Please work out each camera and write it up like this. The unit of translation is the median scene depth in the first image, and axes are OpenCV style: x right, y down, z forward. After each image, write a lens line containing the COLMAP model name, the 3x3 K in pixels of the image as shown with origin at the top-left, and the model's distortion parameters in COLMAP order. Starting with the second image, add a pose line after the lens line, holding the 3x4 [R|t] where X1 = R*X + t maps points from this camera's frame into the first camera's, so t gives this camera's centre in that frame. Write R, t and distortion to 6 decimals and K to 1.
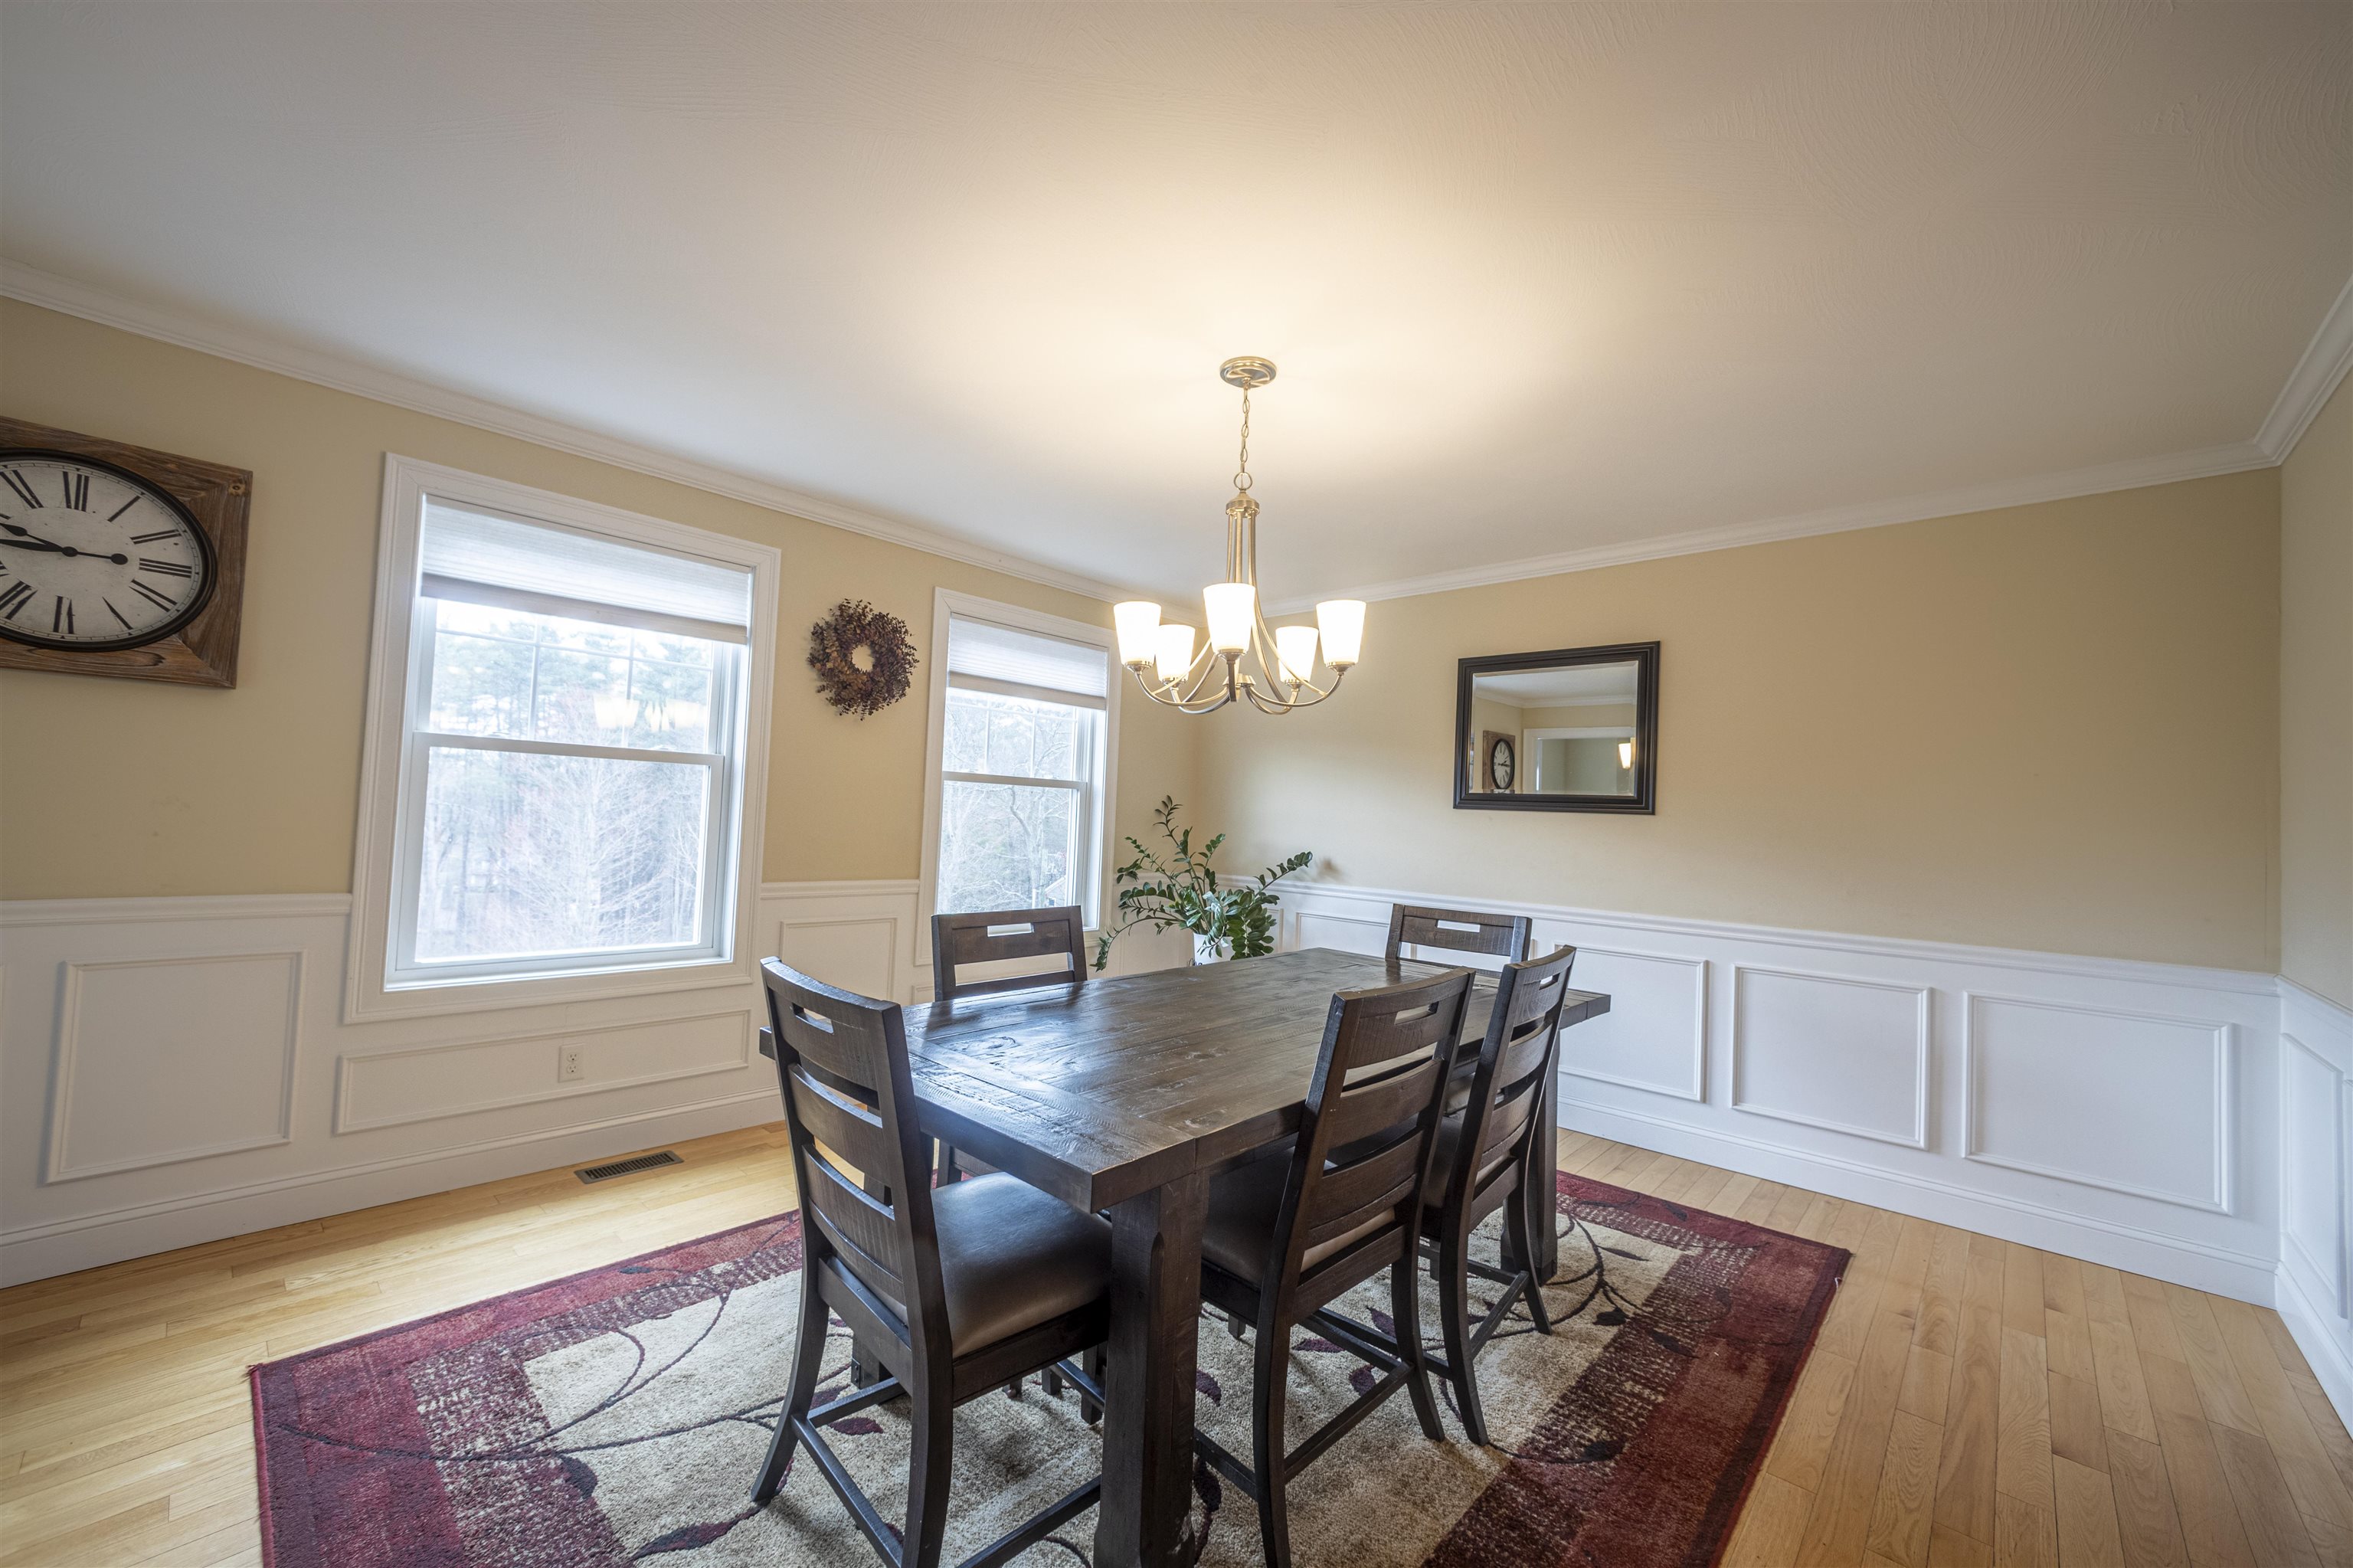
lens RADIAL K [[901.9, 0, 1183.0], [0, 901.9, 783.8], [0, 0, 1]] dist [0.003428, 0.000122]
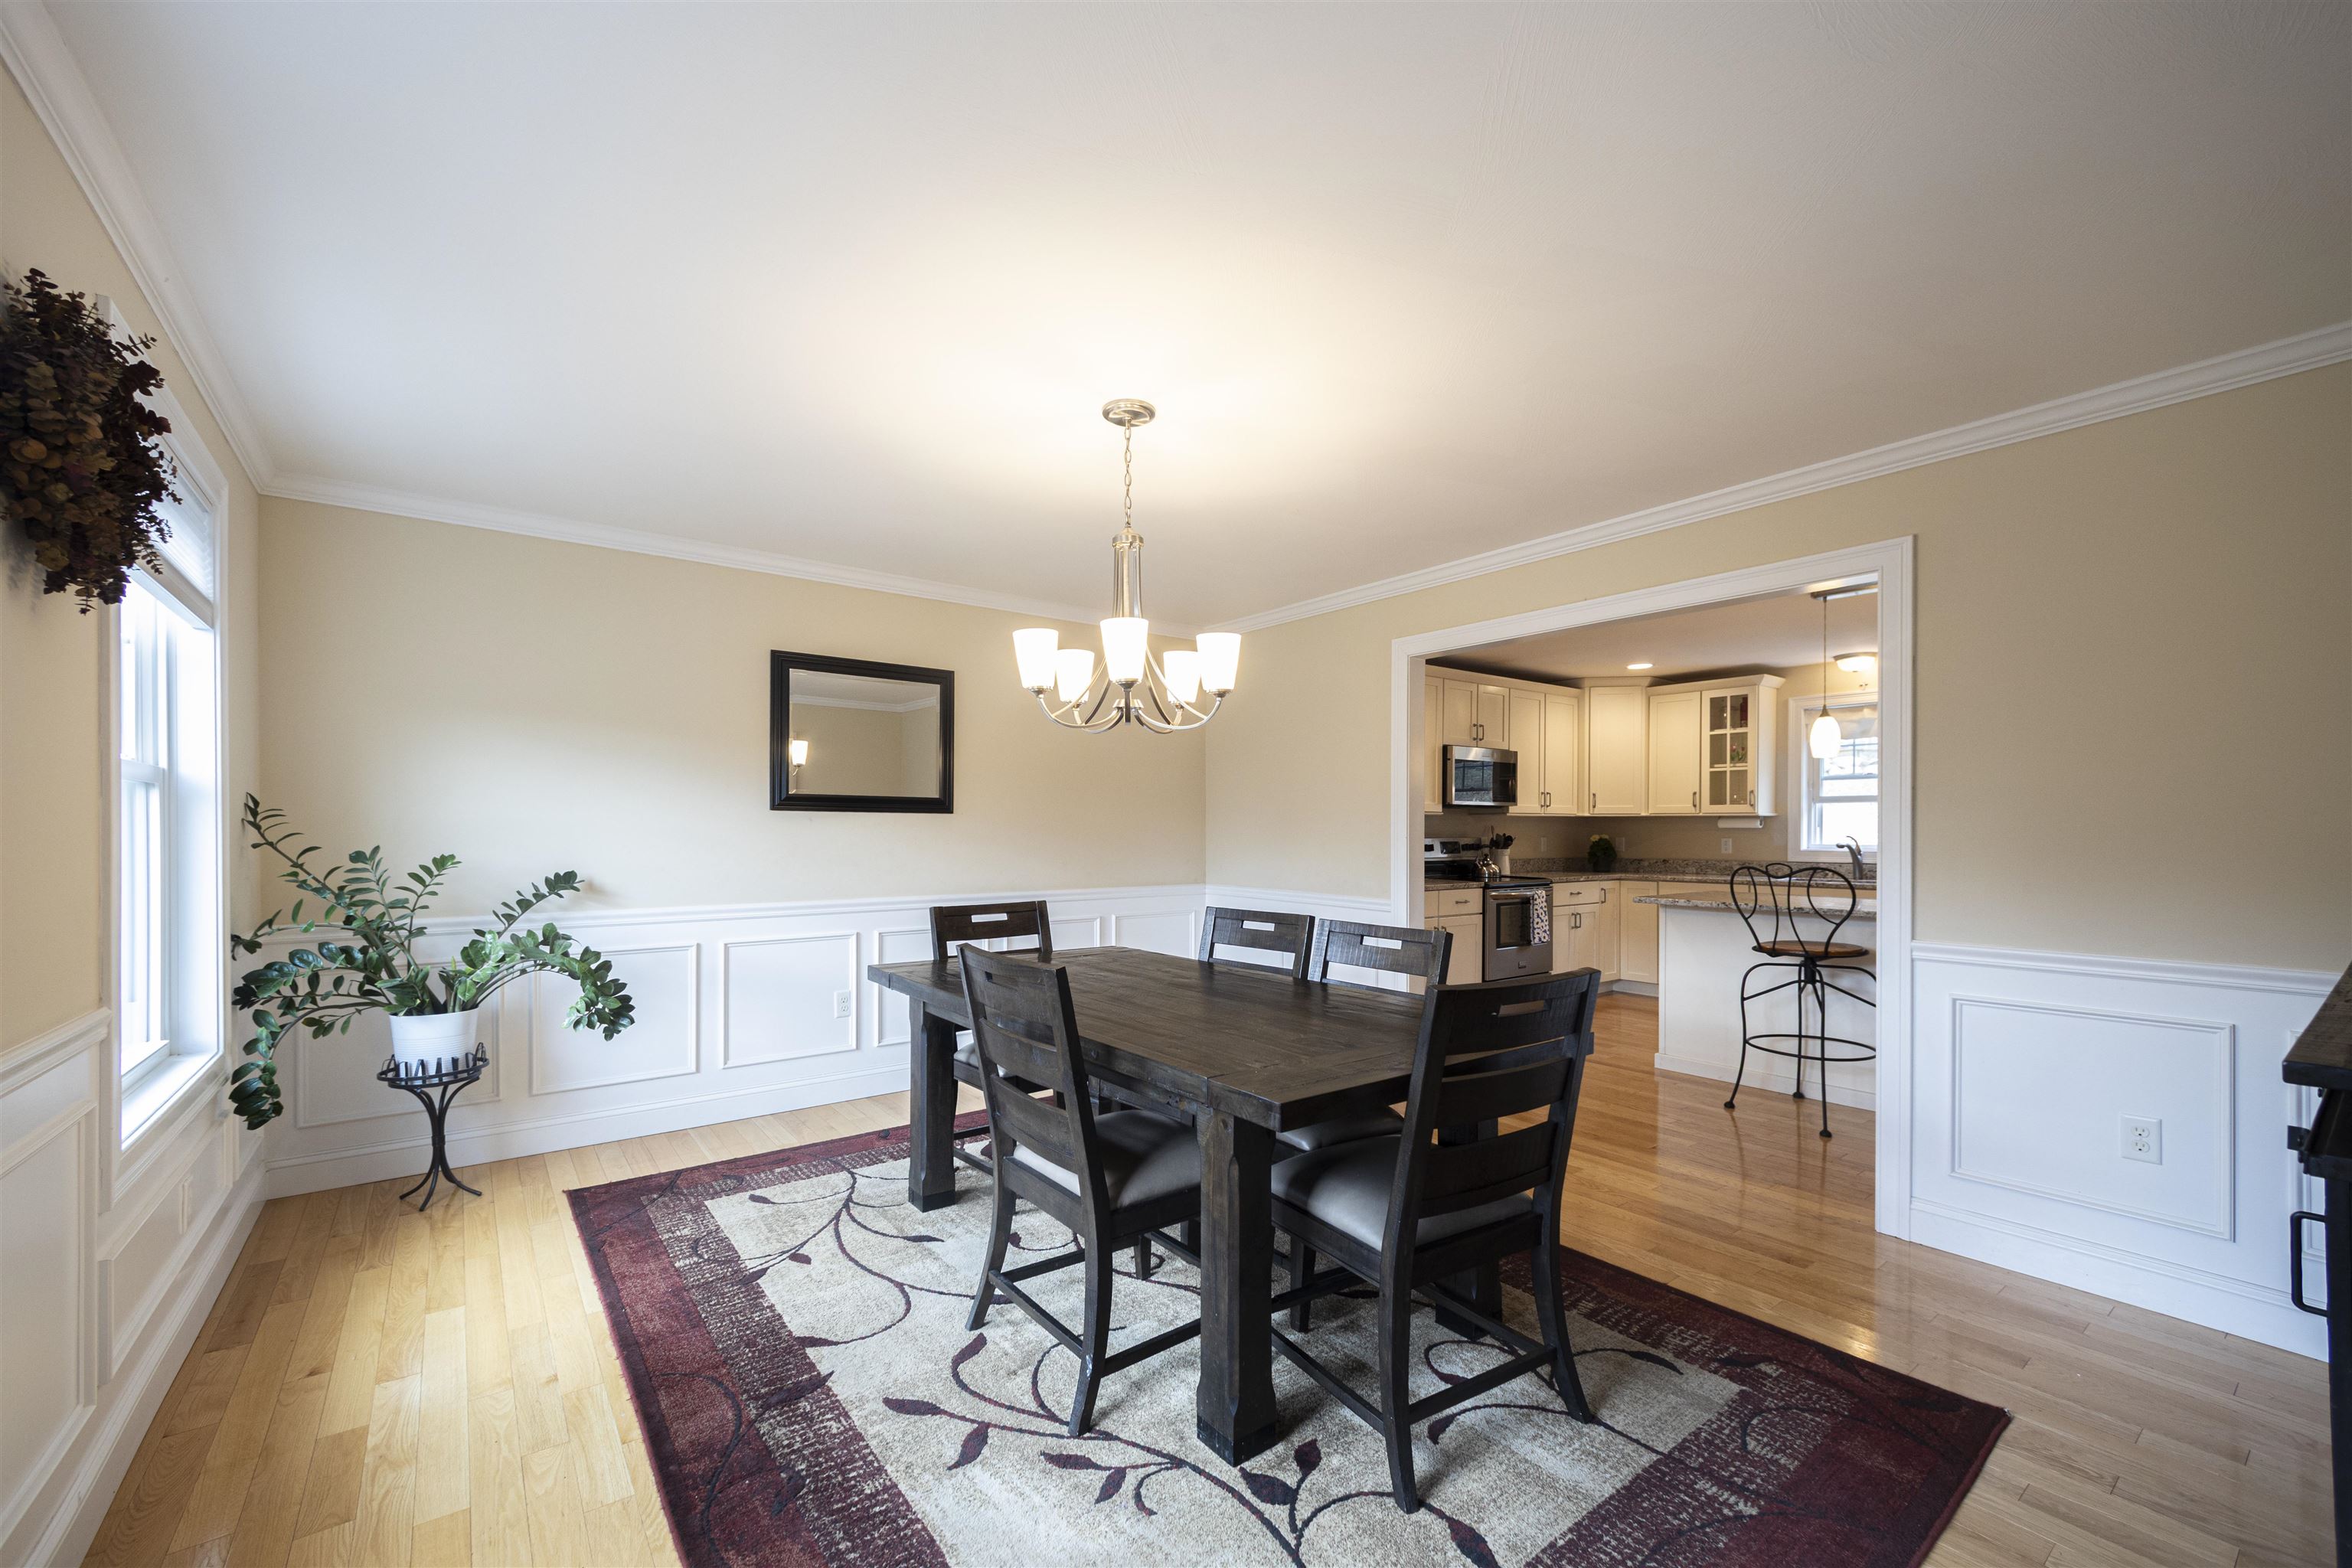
lens RADIAL K [[926.8, 0, 1164.1], [0, 926.8, 836.9], [0, 0, 1]] dist [0.000531, 0.000019]
pose [[0.188324, -0.047150, 0.980975, -0.703583], [-0.032285, 0.998010, 0.054167, -0.011617], [-0.981576, -0.041871, 0.186427, 0.513809]]
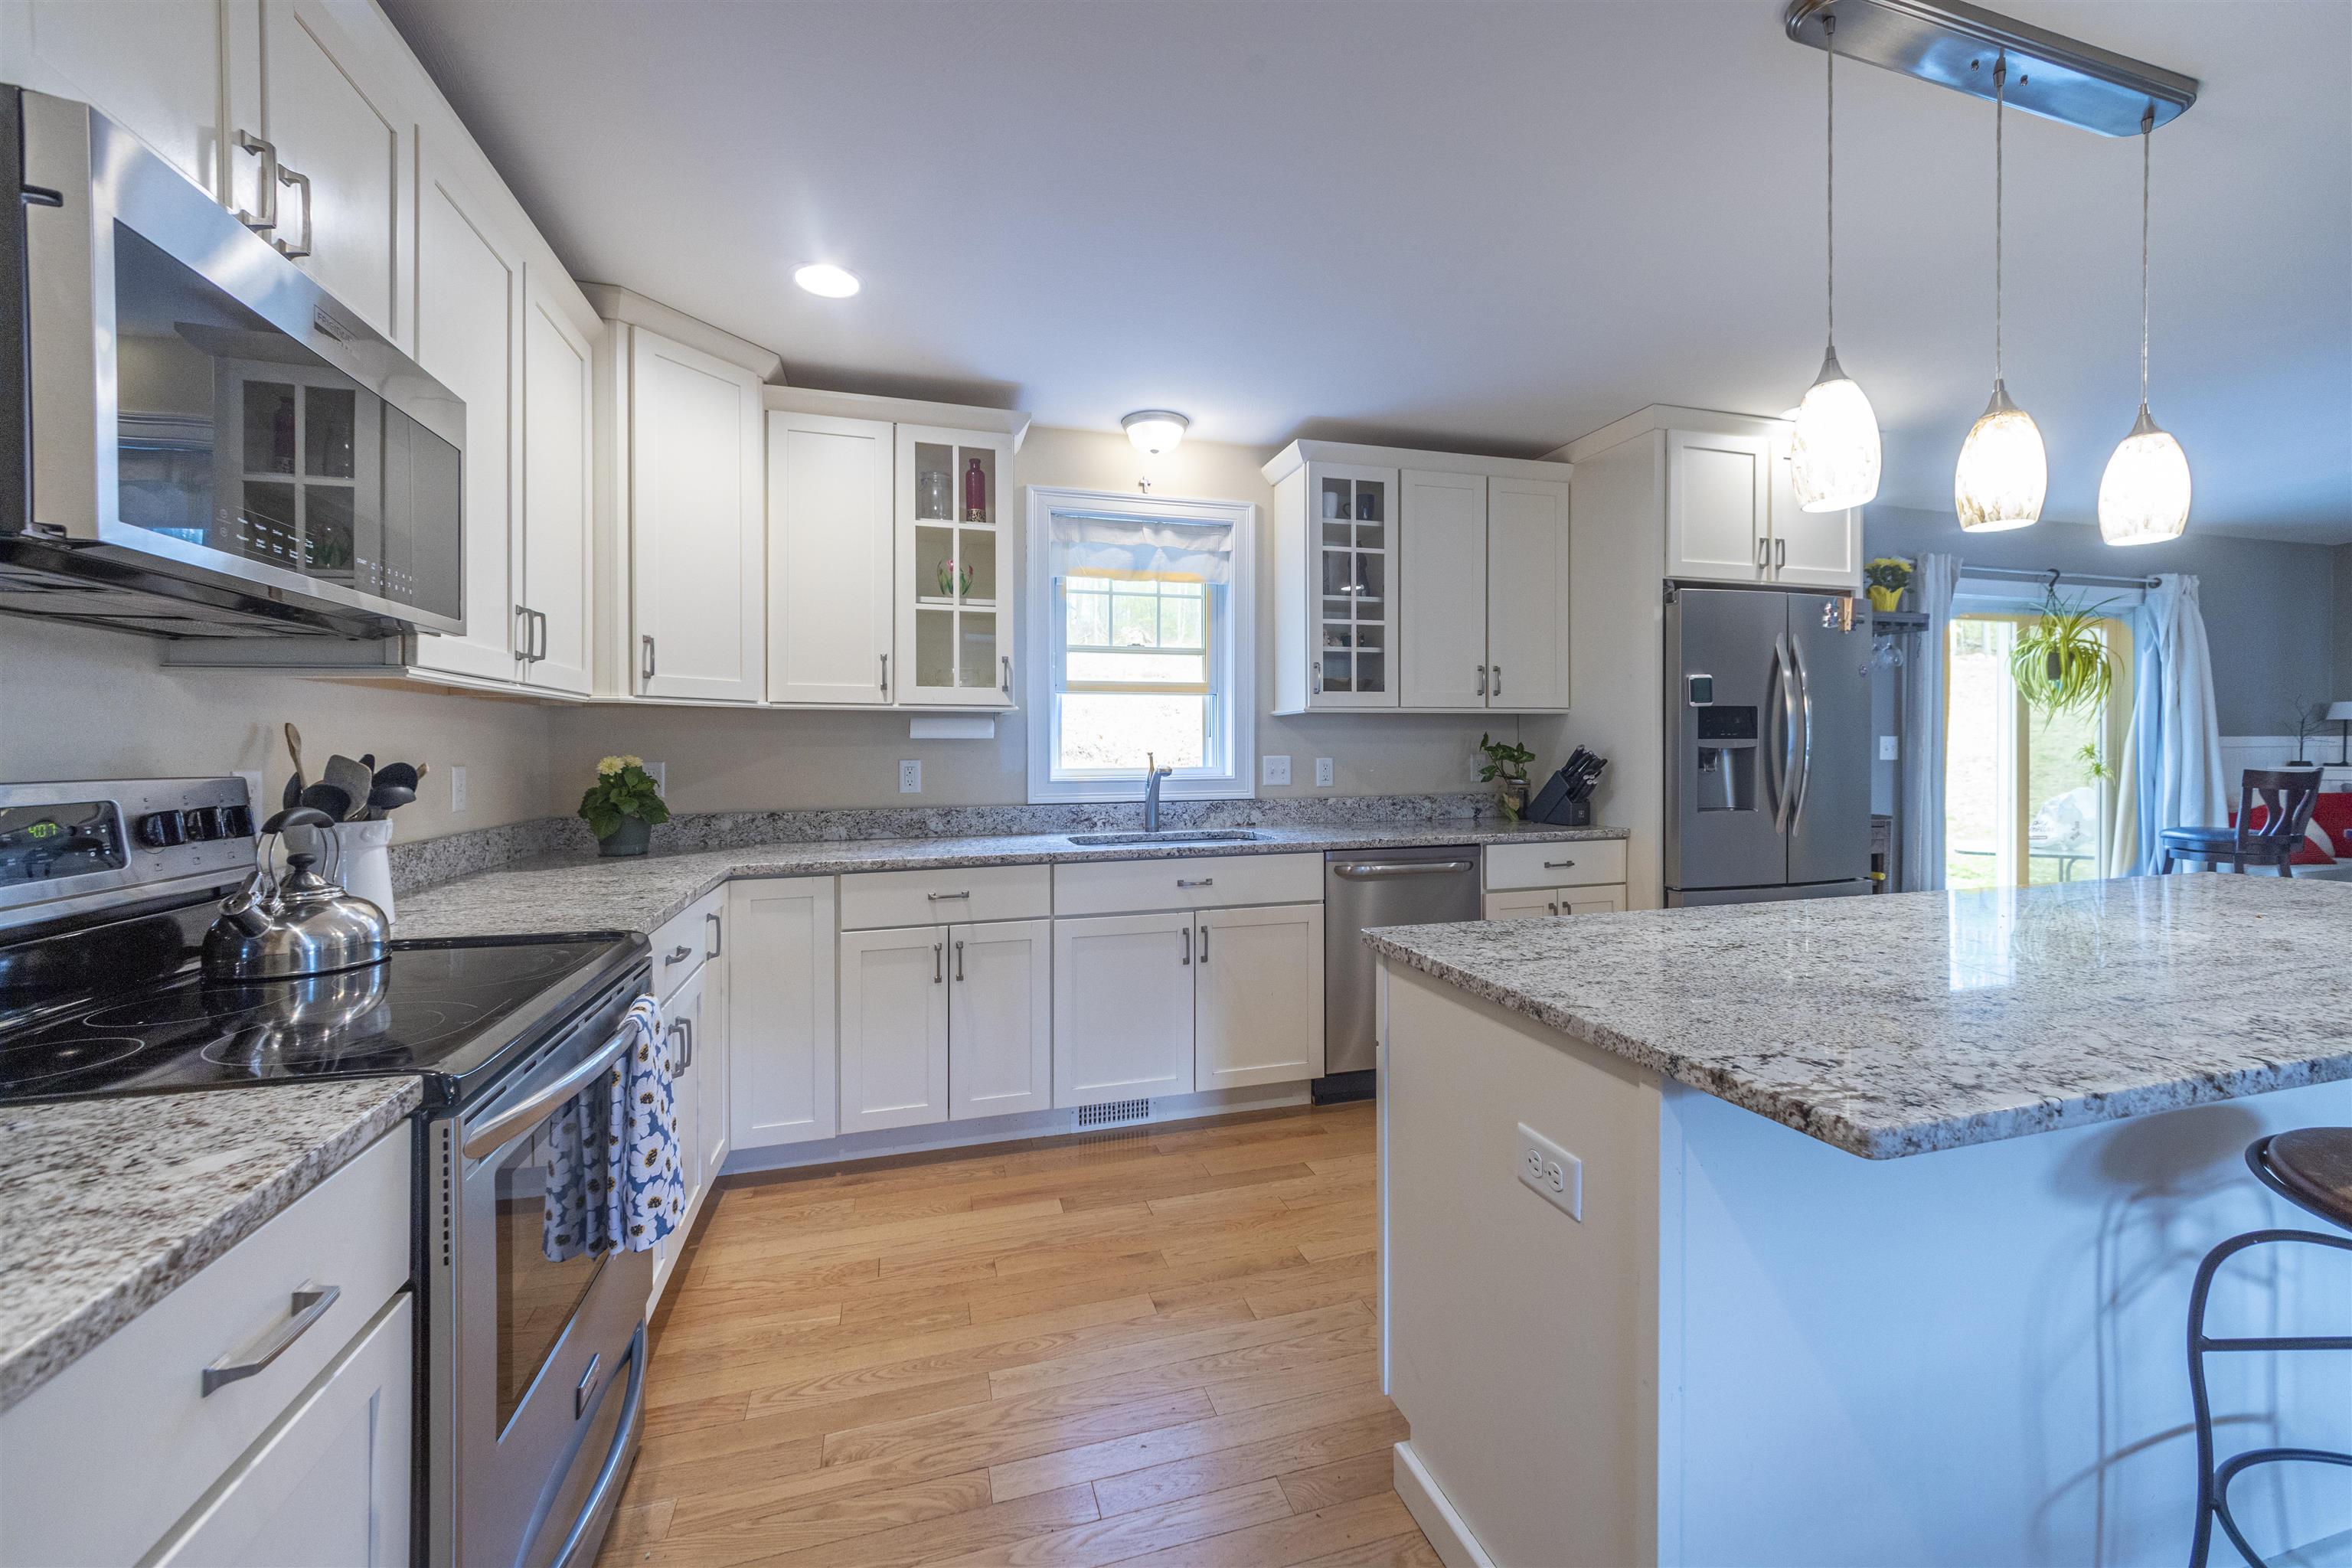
lens RADIAL K [[901.5, 0, 1182.5], [0, 901.5, 783.8], [0, 0, 1]] dist [0.003428, 0.000122]
pose [[-0.857942, -0.053771, 0.510925, 0.833588], [-0.046953, 0.998552, 0.026246, 0.050165], [-0.511596, -0.001472, -0.859225, 0.348715]]
